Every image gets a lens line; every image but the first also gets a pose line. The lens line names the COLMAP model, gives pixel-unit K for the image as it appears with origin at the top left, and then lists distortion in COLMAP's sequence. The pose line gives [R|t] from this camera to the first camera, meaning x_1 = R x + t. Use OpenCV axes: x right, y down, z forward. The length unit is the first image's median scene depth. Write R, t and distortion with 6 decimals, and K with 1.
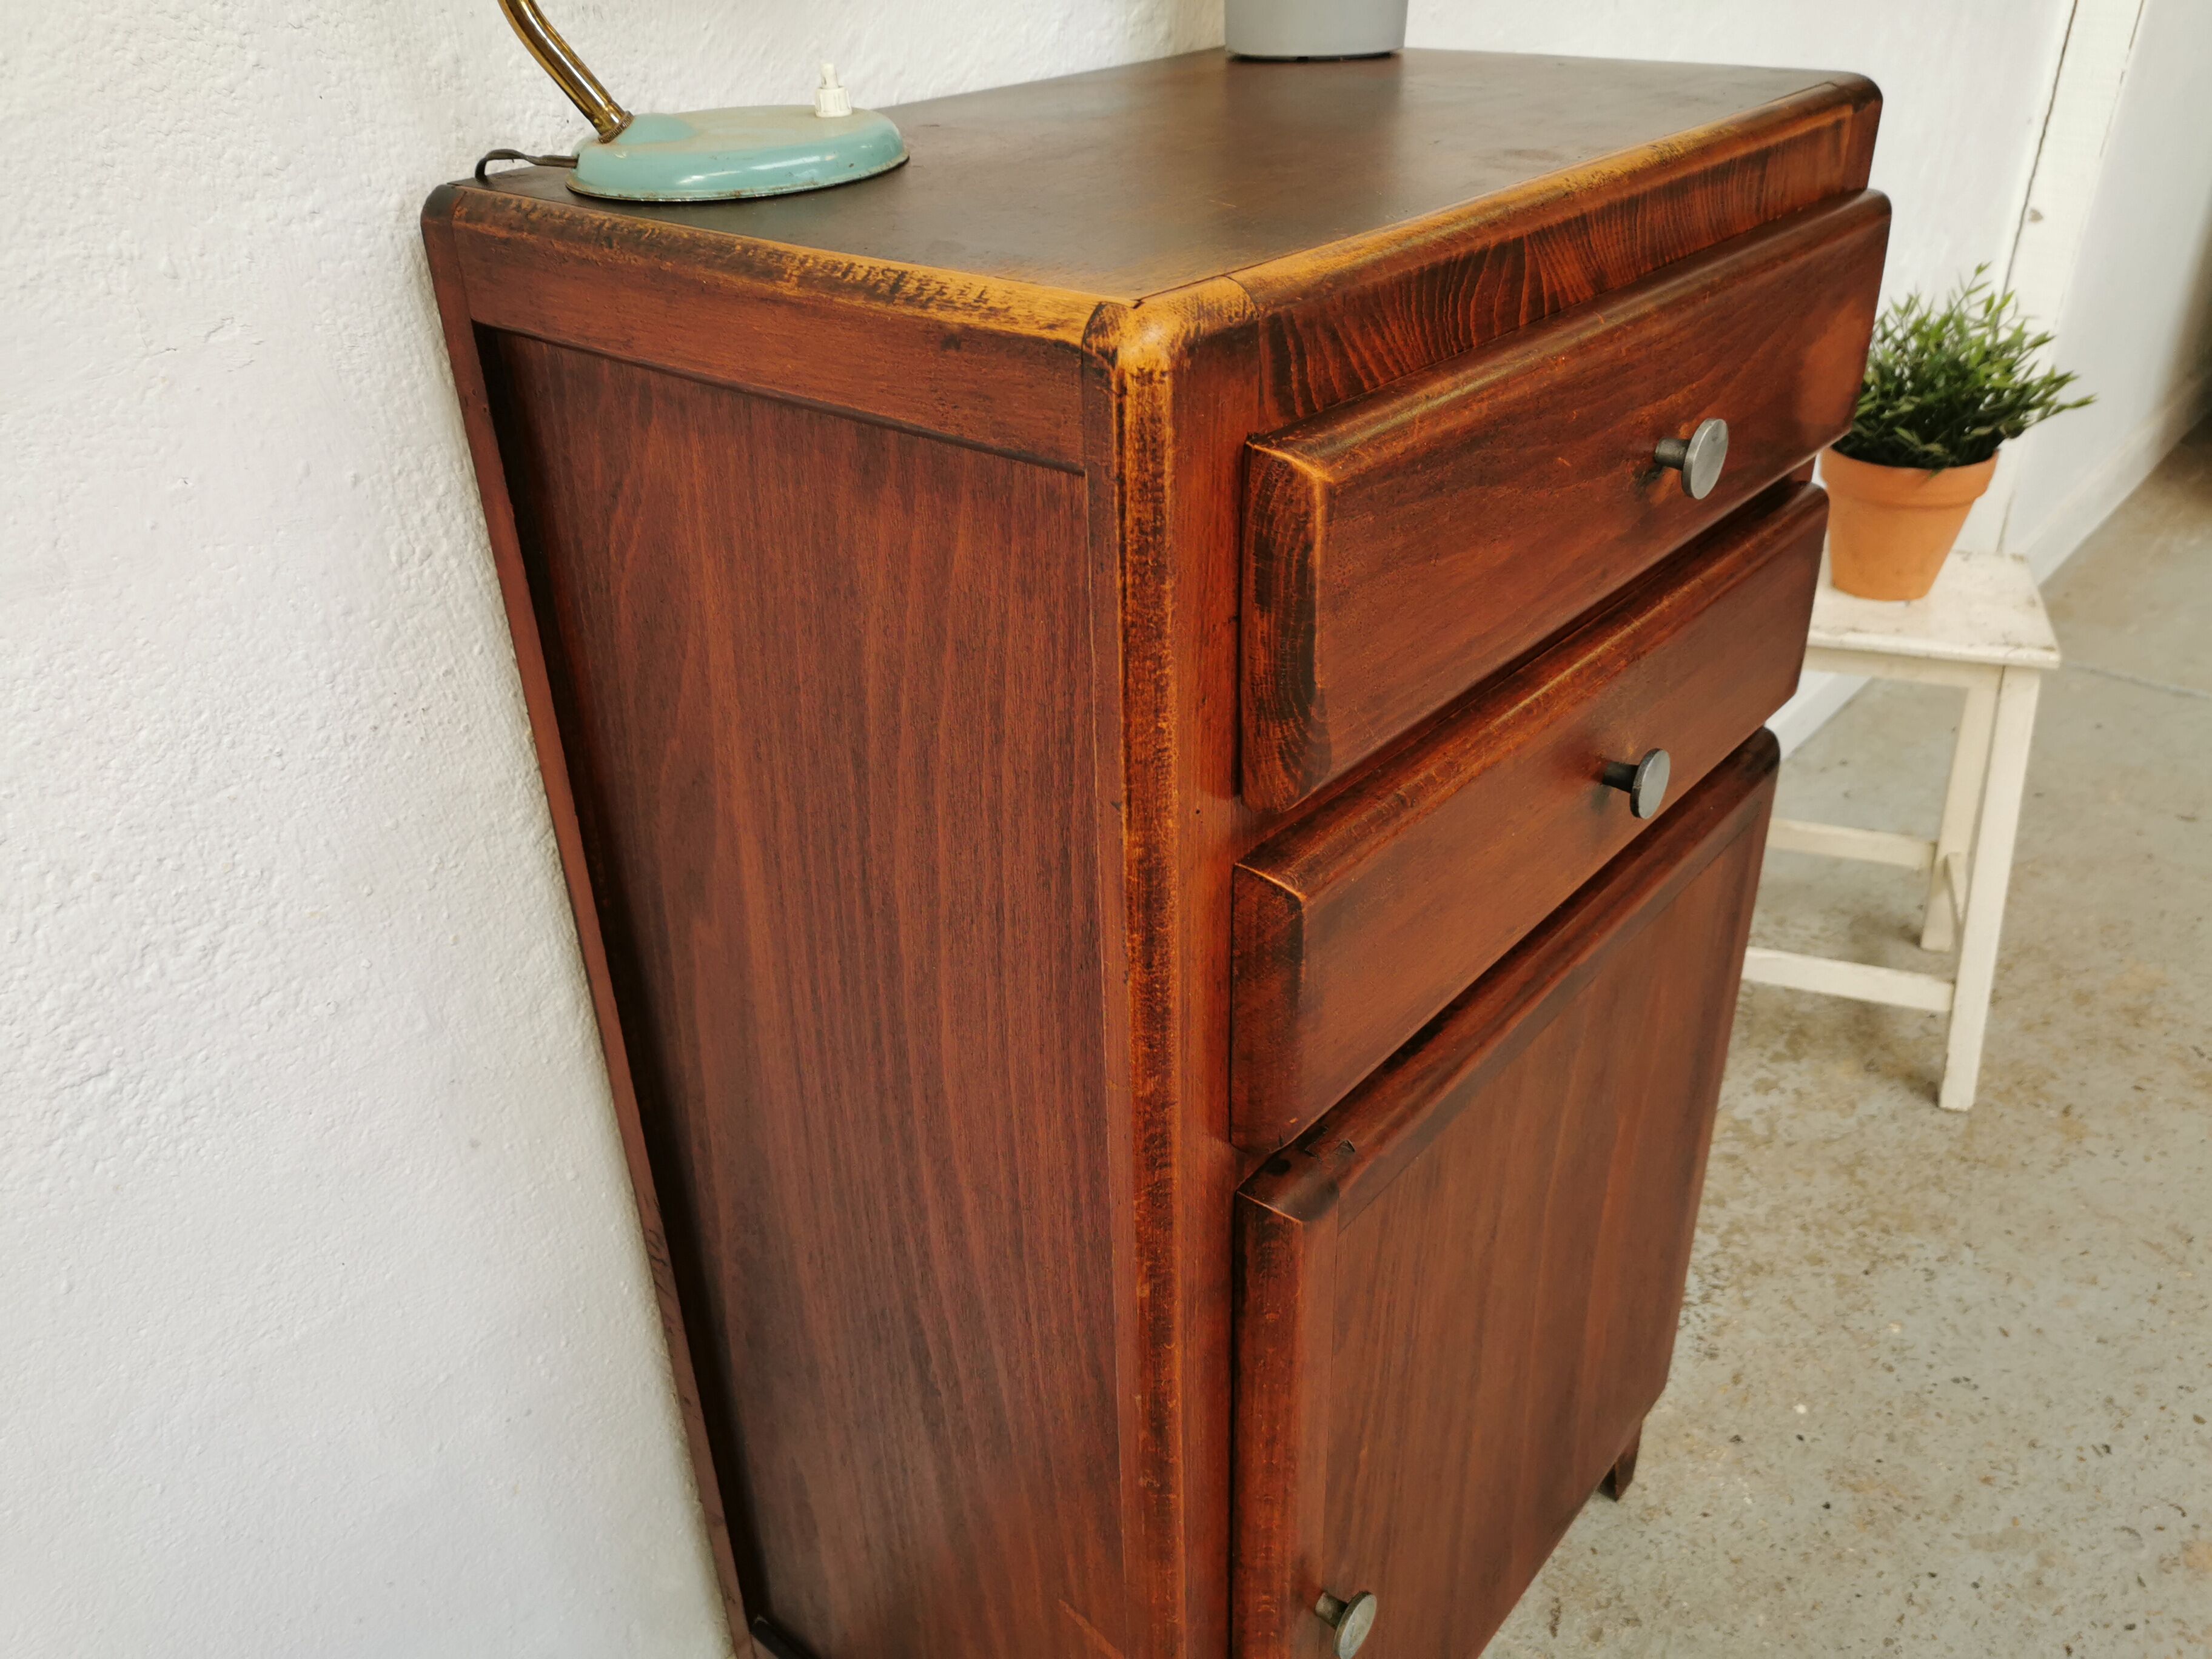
lens RADIAL K [[1725.9, 0, 1113.5], [0, 1725.9, 827.6], [0, 0, 1]] dist [0.026136, -0.013884]
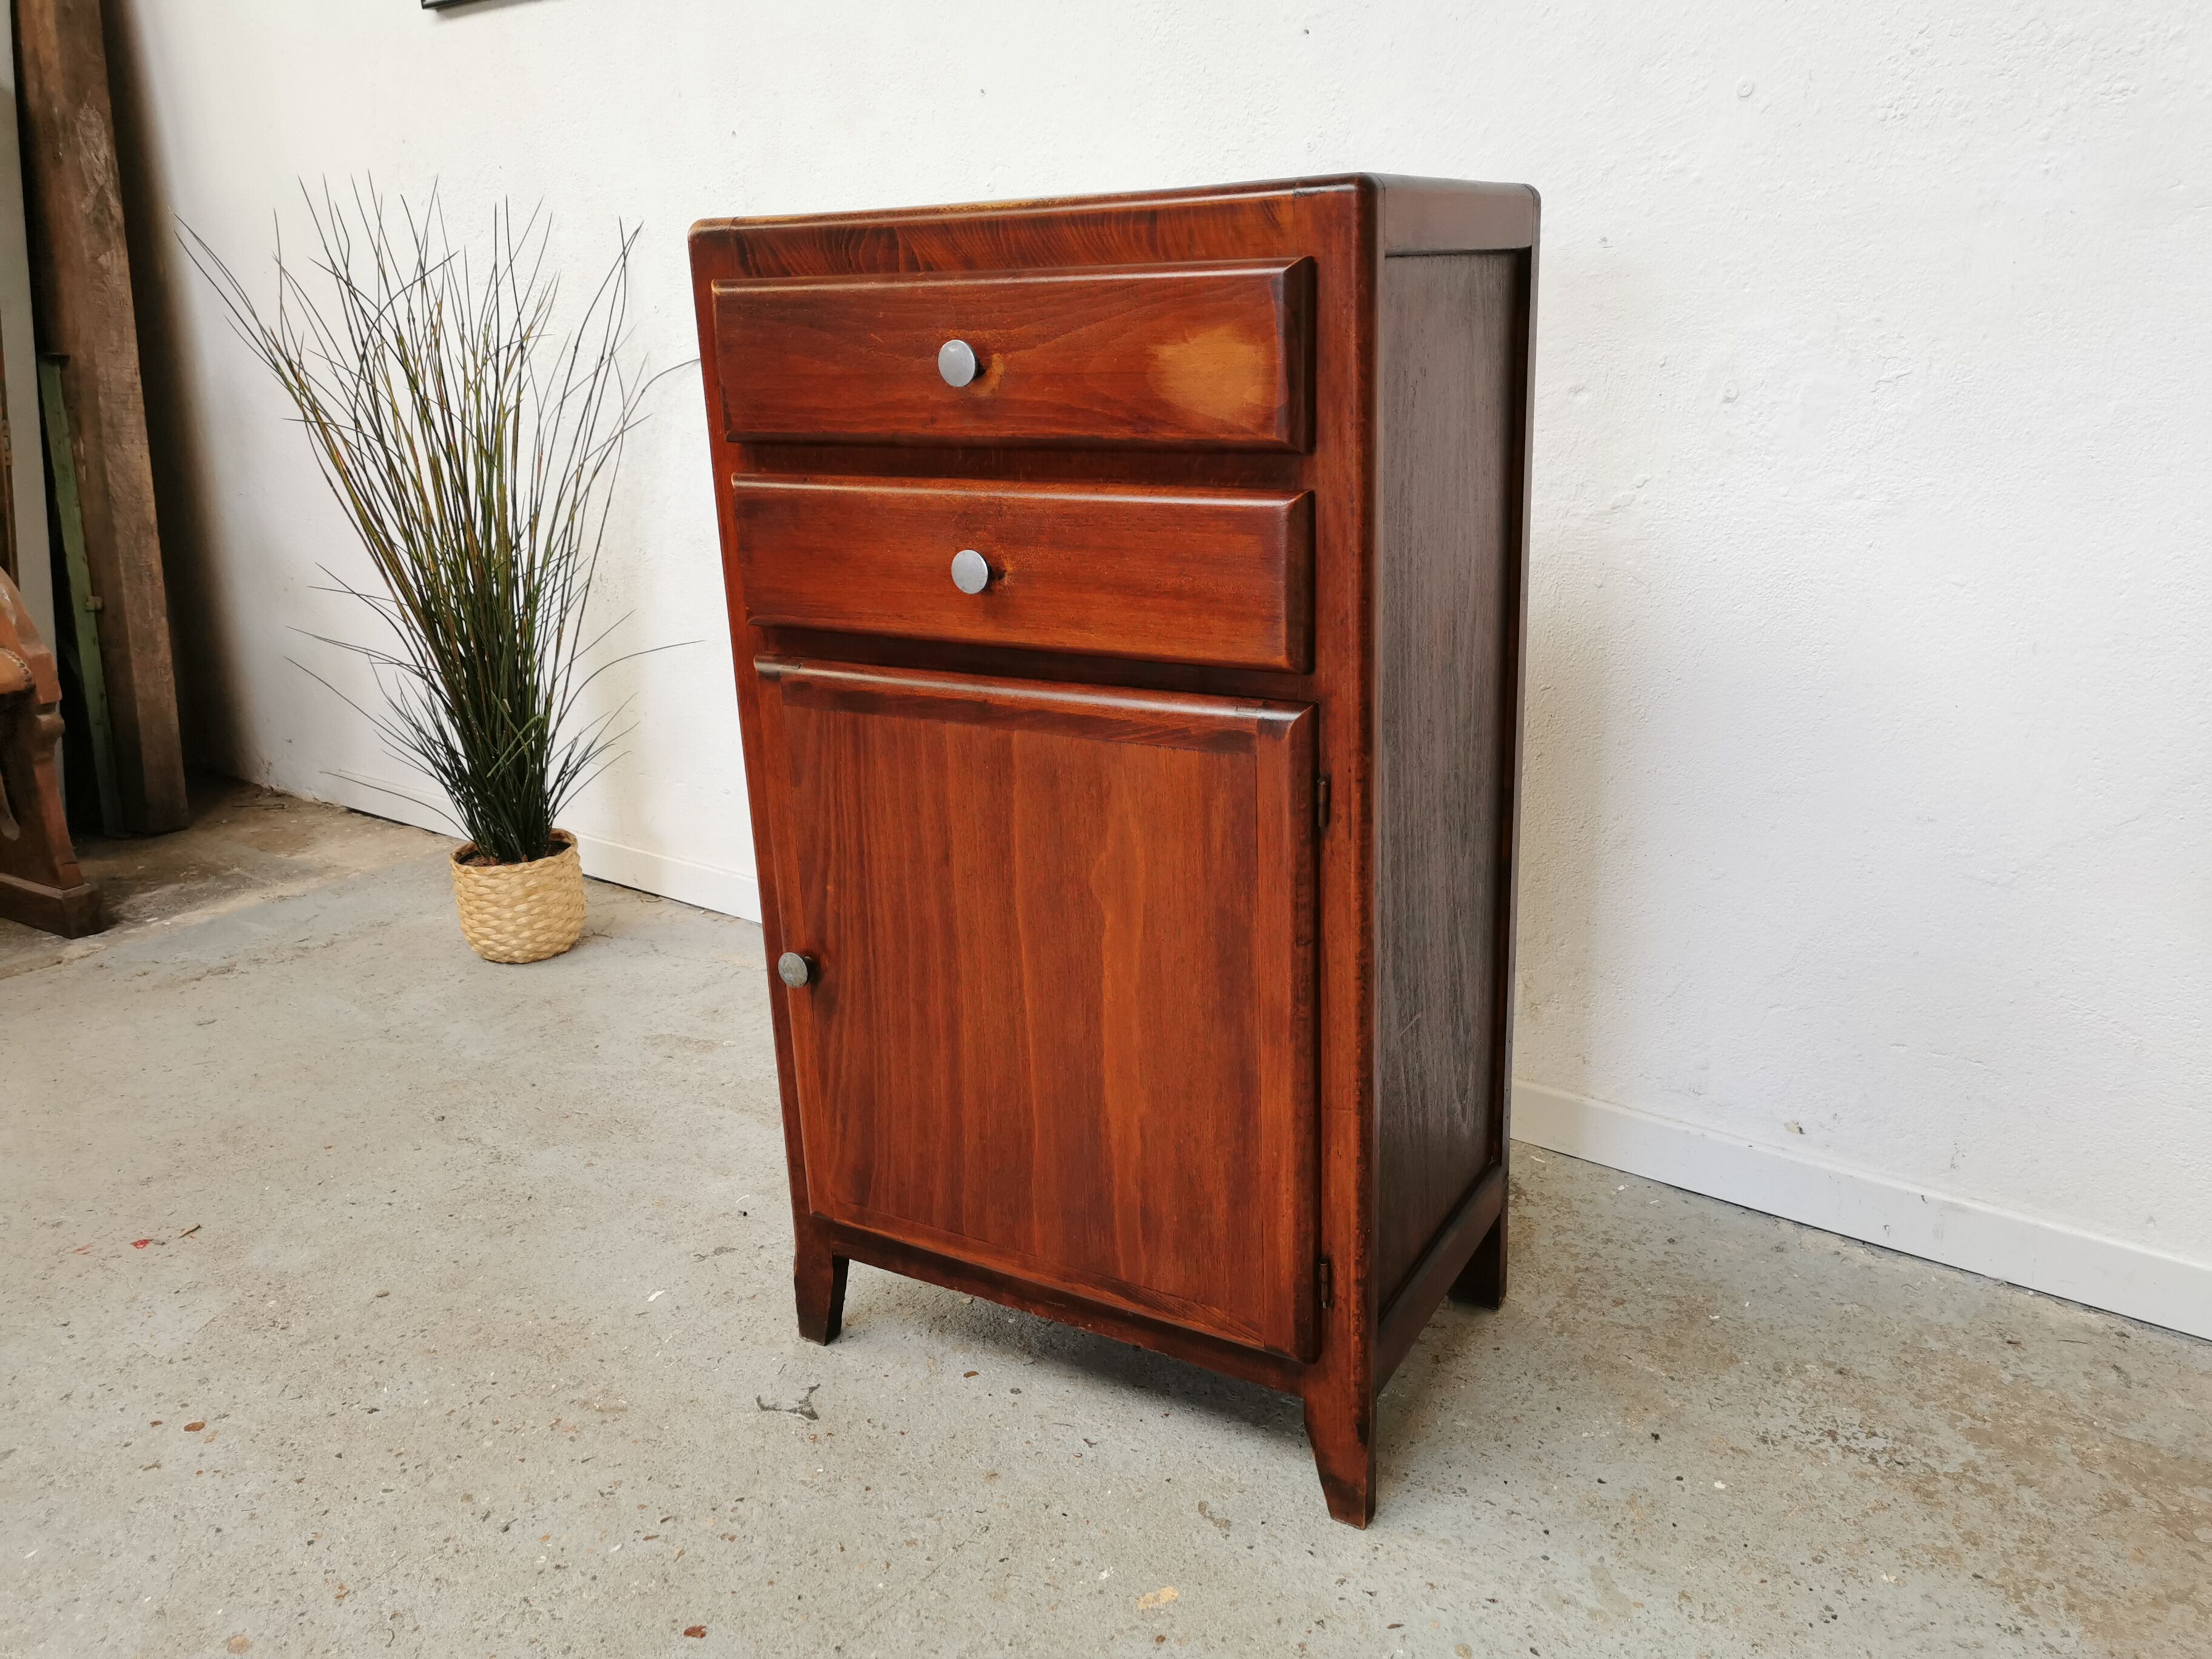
lens RADIAL K [[1709.4, 0, 1108.2], [0, 1709.4, 831.2], [0, 0, 1]] dist [0.051452, -0.058499]
pose [[0.167495, 0.317767, -0.933257, 1.150007], [-0.462693, 0.861237, 0.210203, -0.128511], [0.870552, 0.396604, 0.291282, 0.433927]]
